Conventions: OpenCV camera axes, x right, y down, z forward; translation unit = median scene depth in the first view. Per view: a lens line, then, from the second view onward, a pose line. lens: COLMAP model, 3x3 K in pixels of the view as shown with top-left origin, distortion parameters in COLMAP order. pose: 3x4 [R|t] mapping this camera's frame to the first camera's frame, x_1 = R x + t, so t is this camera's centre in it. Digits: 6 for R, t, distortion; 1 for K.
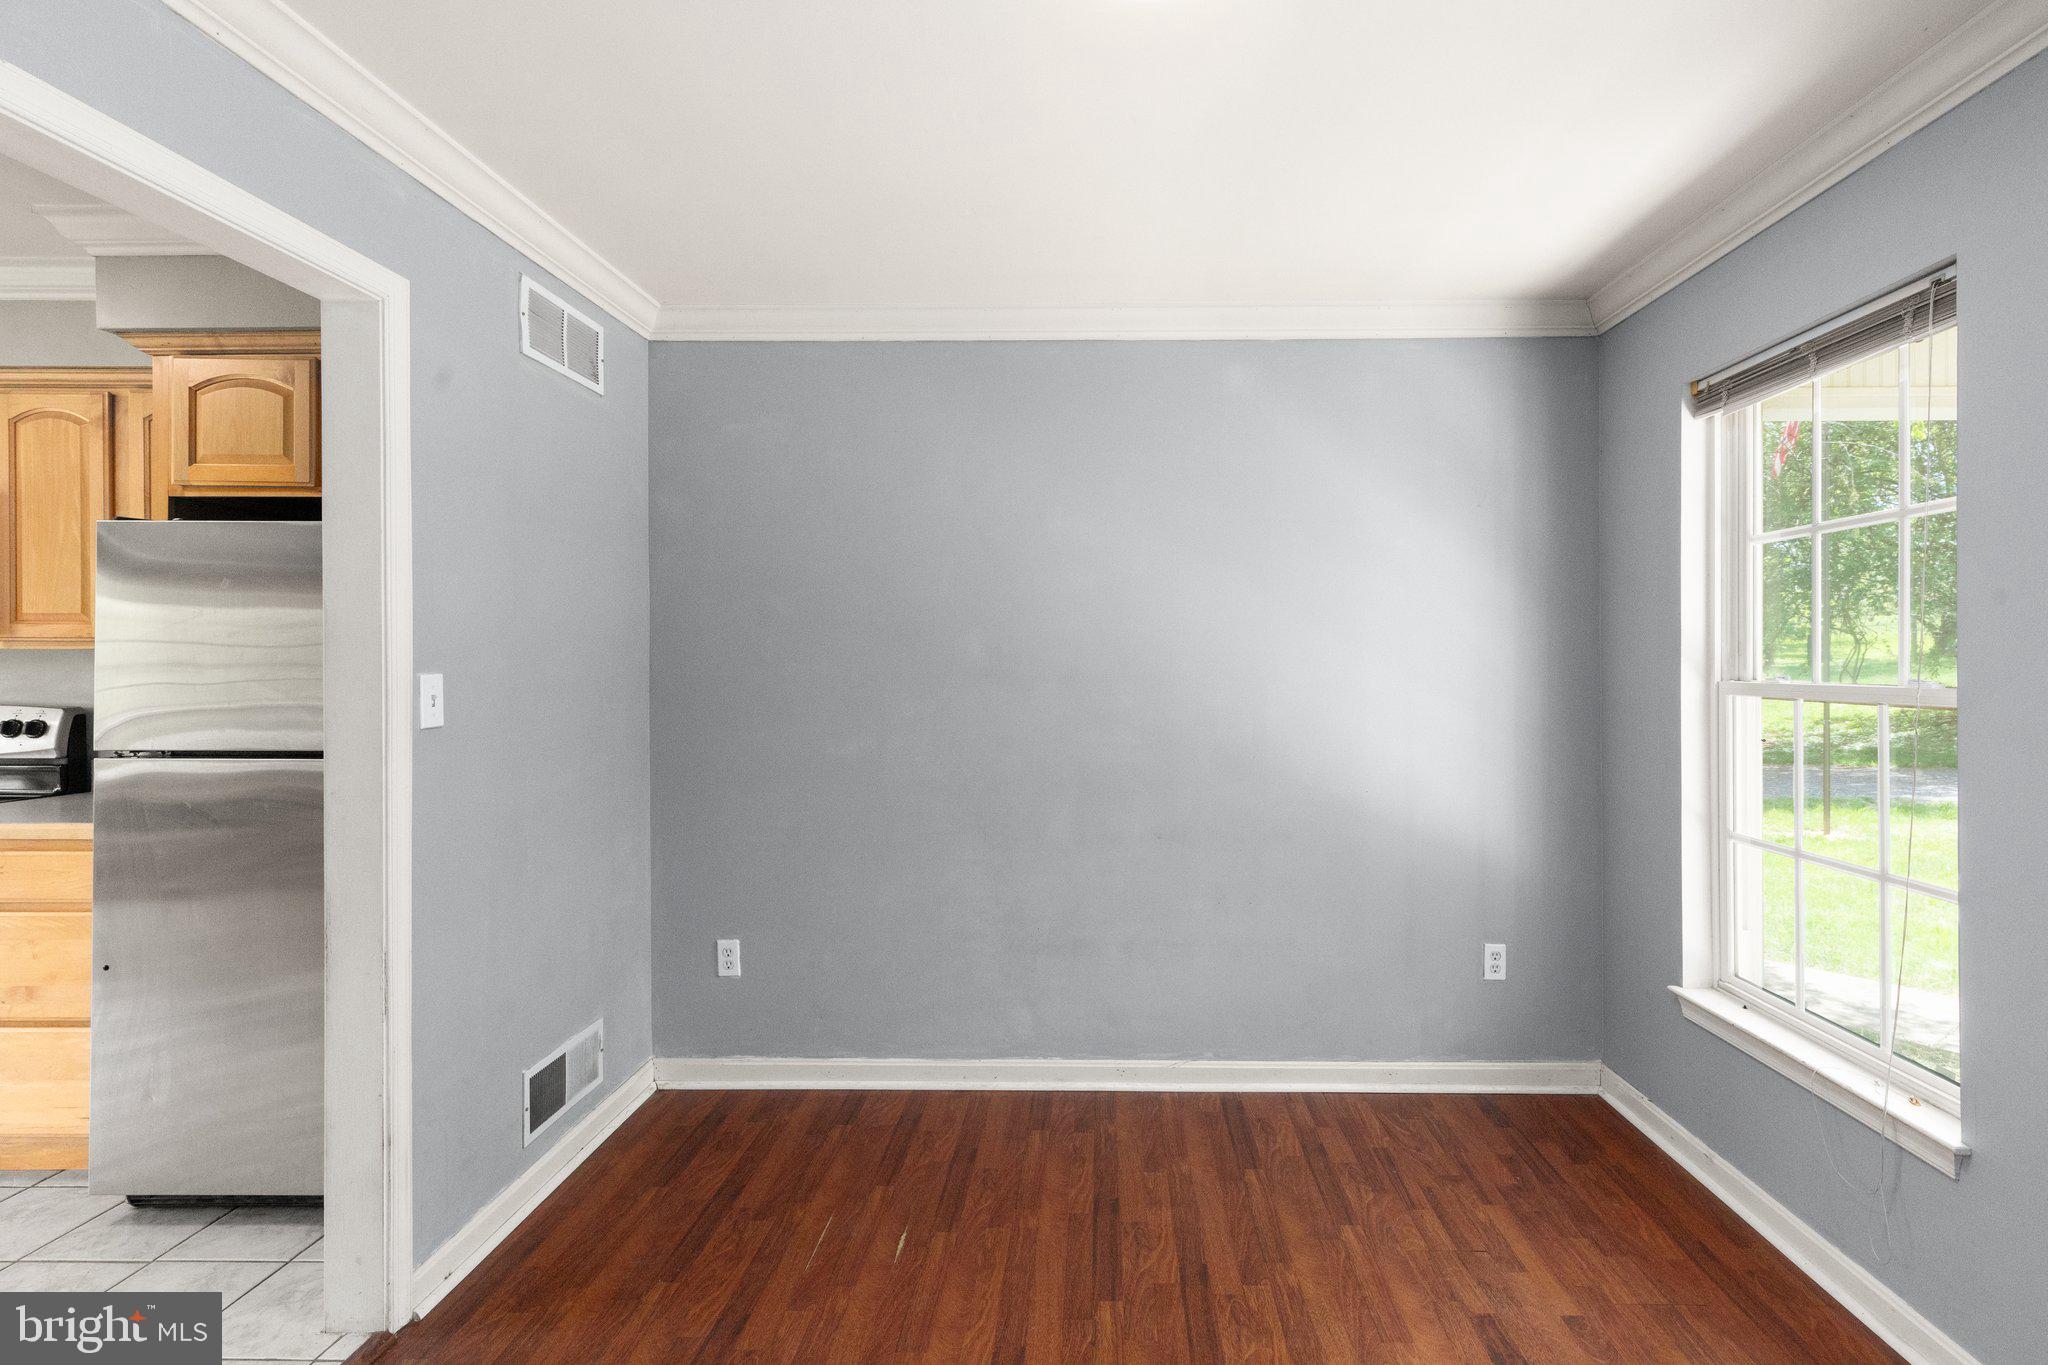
lens RADIAL K [[935.3, 0, 1027.3], [0, 935.3, 669.8], [0, 0, 1]] dist [-0.000530, -0.000587]
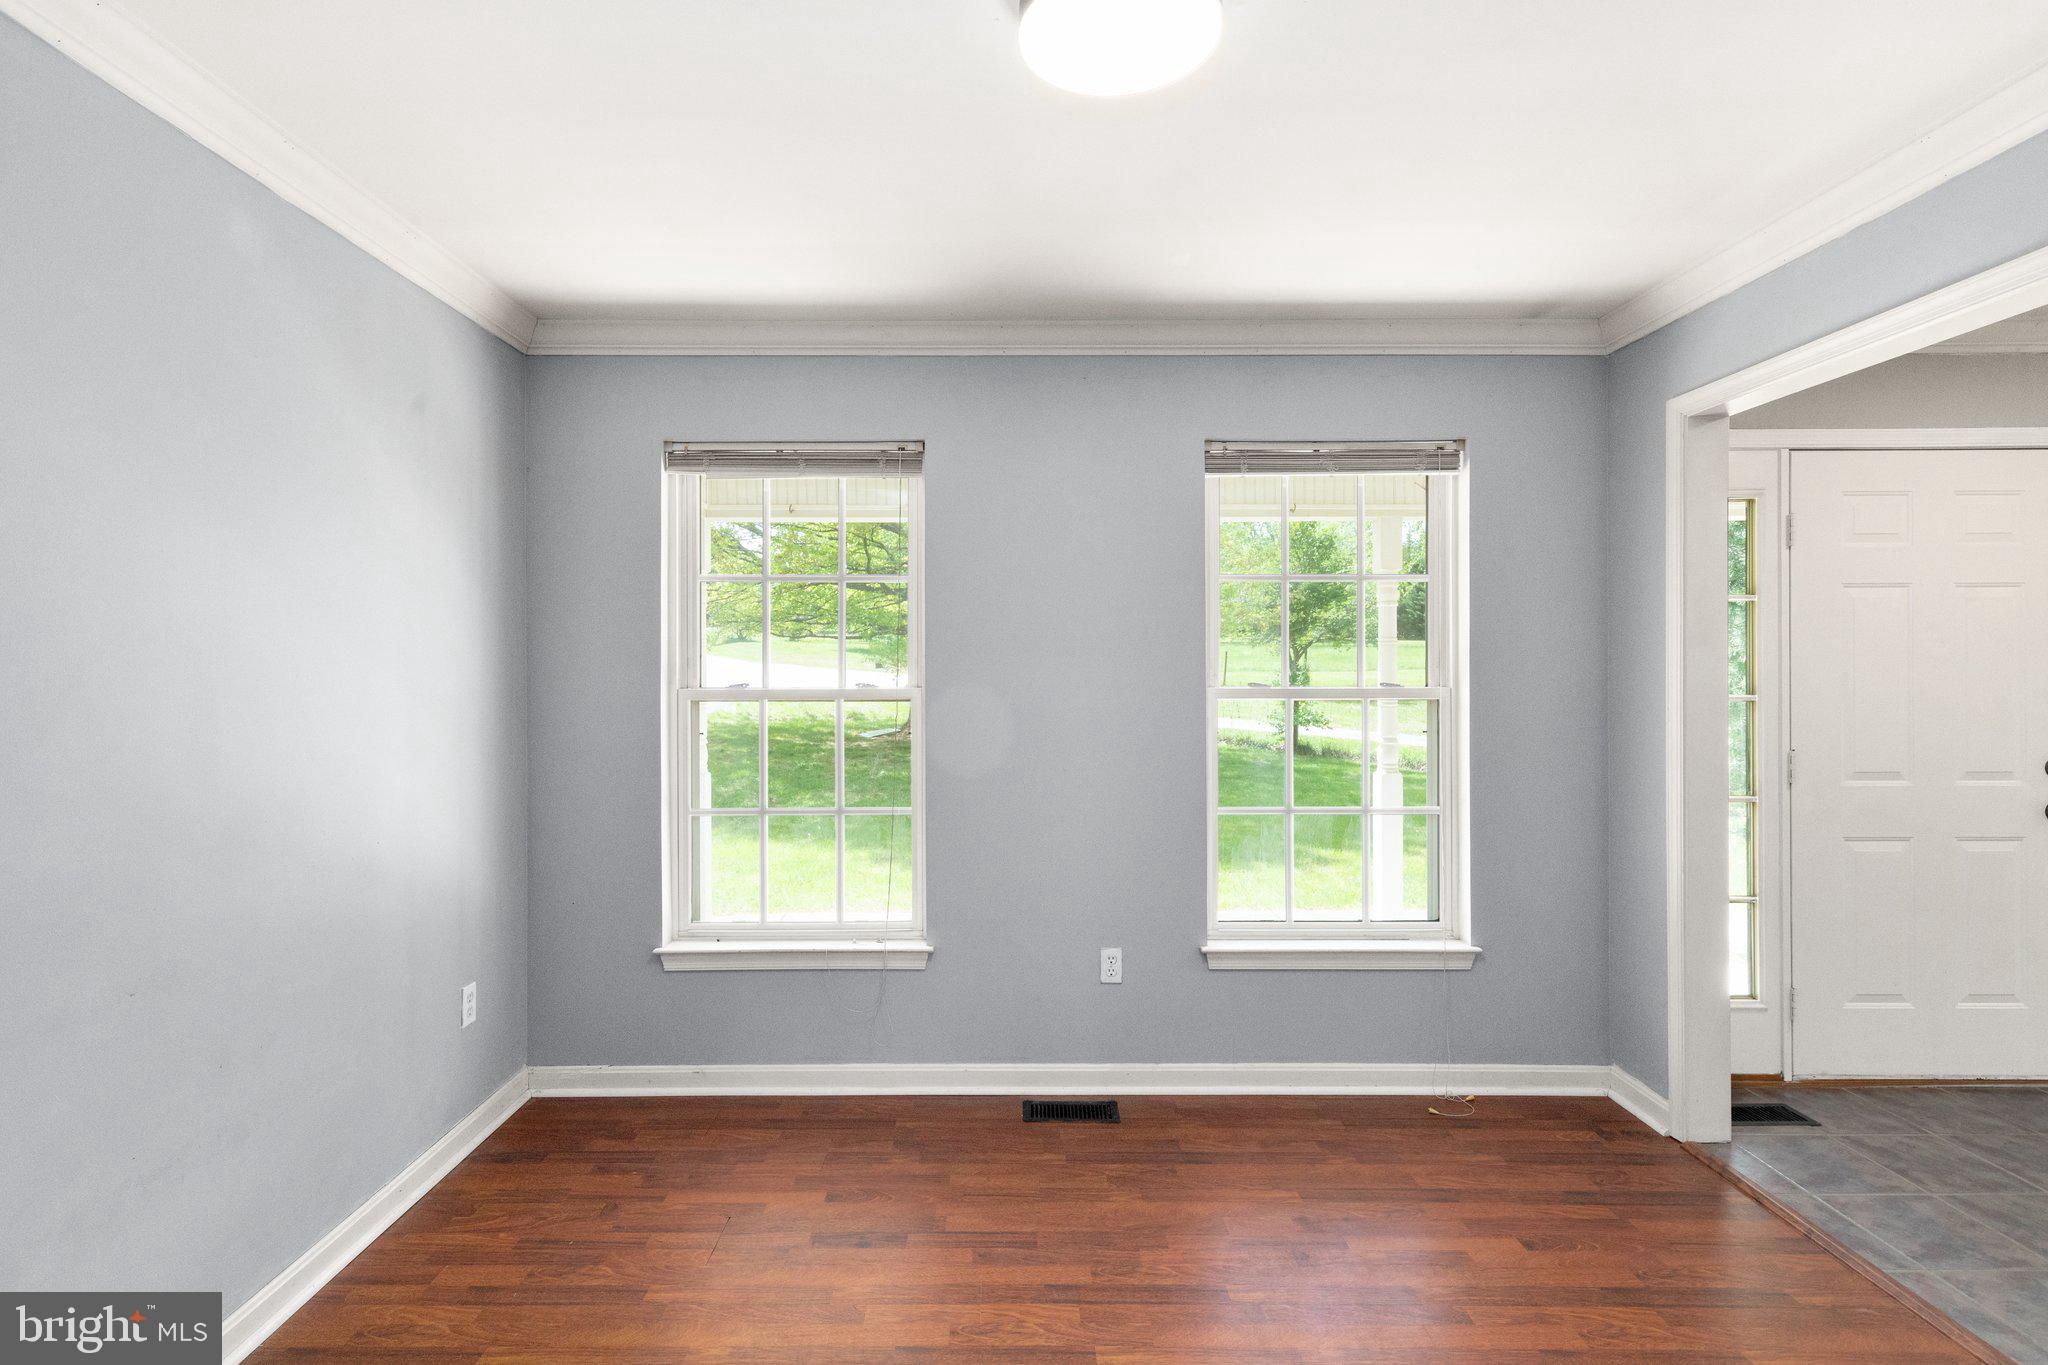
lens RADIAL K [[935.3, 0, 1027.9], [0, 935.3, 675.3], [0, 0, 1]] dist [-0.000530, -0.000587]
pose [[-0.031632, -0.004413, 0.999490, -0.511317], [0.014242, 0.999887, 0.004866, -0.005458], [-0.999398, 0.014388, -0.031565, 0.578964]]
